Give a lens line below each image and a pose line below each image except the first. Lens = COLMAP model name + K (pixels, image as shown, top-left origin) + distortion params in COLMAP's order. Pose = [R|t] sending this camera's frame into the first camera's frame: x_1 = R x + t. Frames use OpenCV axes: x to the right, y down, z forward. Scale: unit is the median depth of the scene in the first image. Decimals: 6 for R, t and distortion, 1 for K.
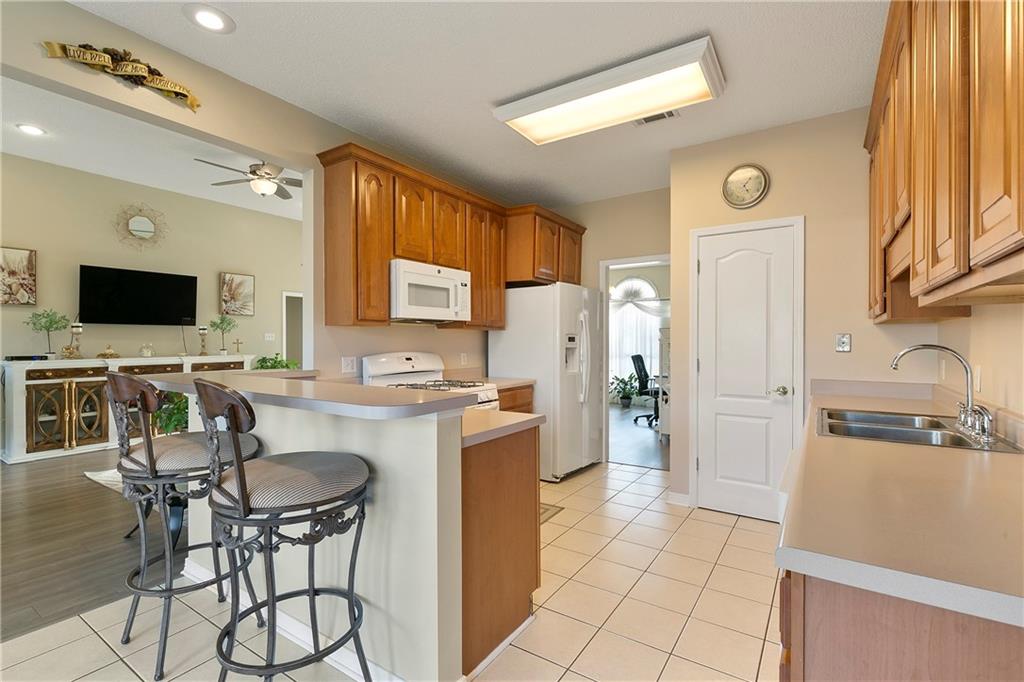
lens RADIAL K [[465.6, 0, 517.7], [0, 465.6, 343.1], [0, 0, 1]] dist [0.001552, 0.000169]
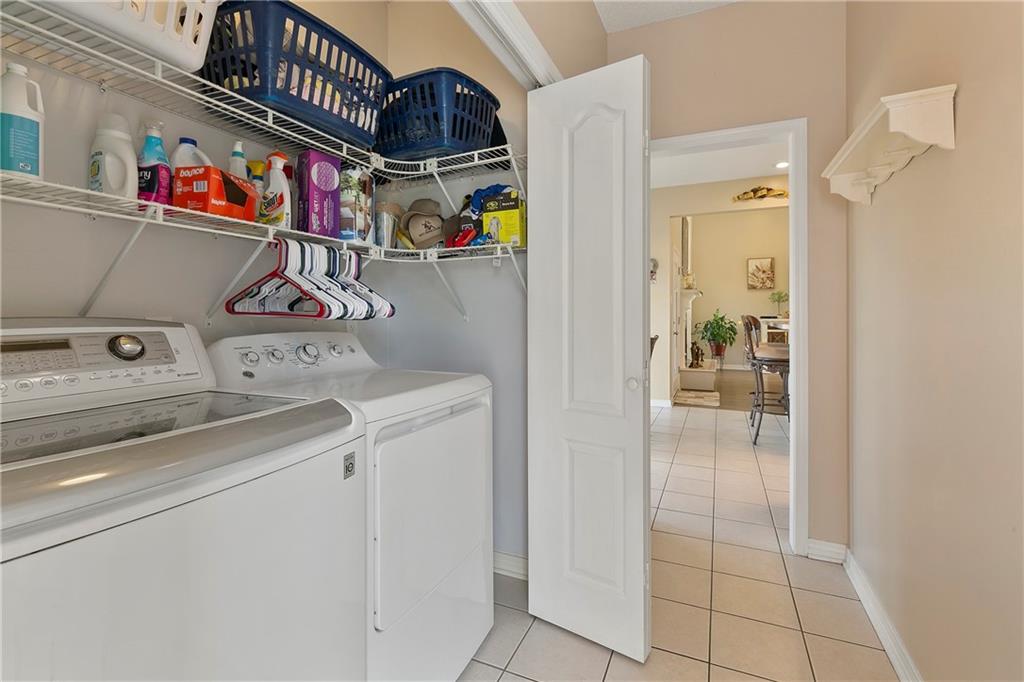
lens RADIAL K [[465.6, 0, 513.3], [0, 465.6, 314.0], [0, 0, 1]] dist [0.001552, 0.000169]
pose [[0.162718, 0.000677, -0.986672, 0.555987], [-0.000320, 1.000000, 0.000633, 0.016564], [0.986672, 0.000213, 0.162719, -0.272776]]
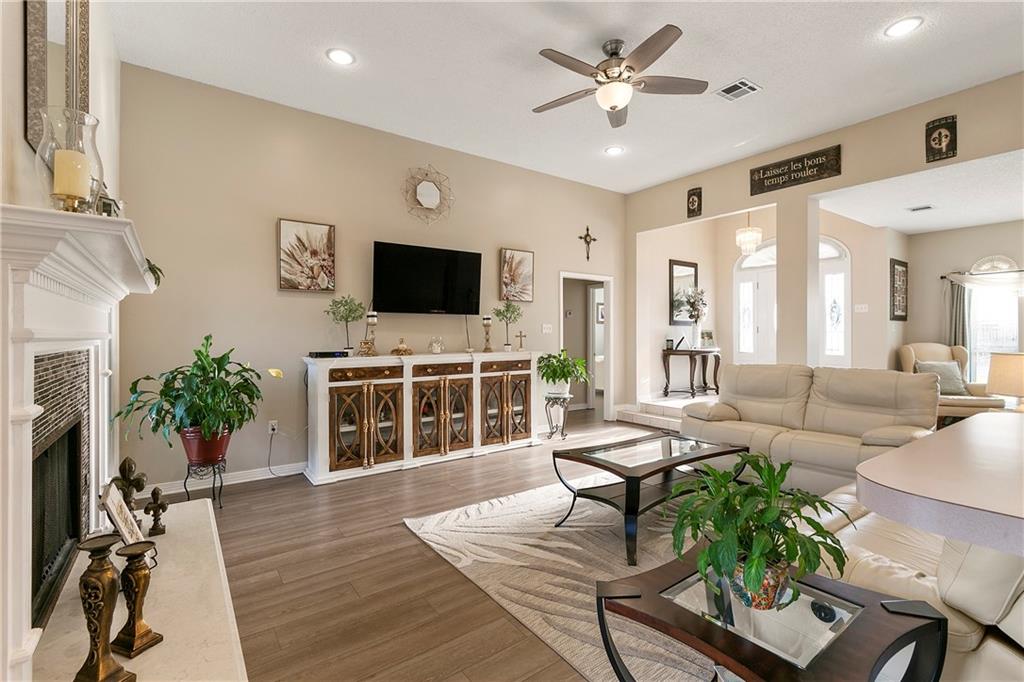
lens RADIAL K [[465.6, 0, 509.1], [0, 465.6, 336.7], [0, 0, 1]] dist [0.001552, 0.000169]
pose [[0.933467, -0.001501, -0.358660, -0.429403], [0.001012, 0.999998, -0.001551, 0.002511], [0.358661, 0.001085, 0.933467, 0.324030]]
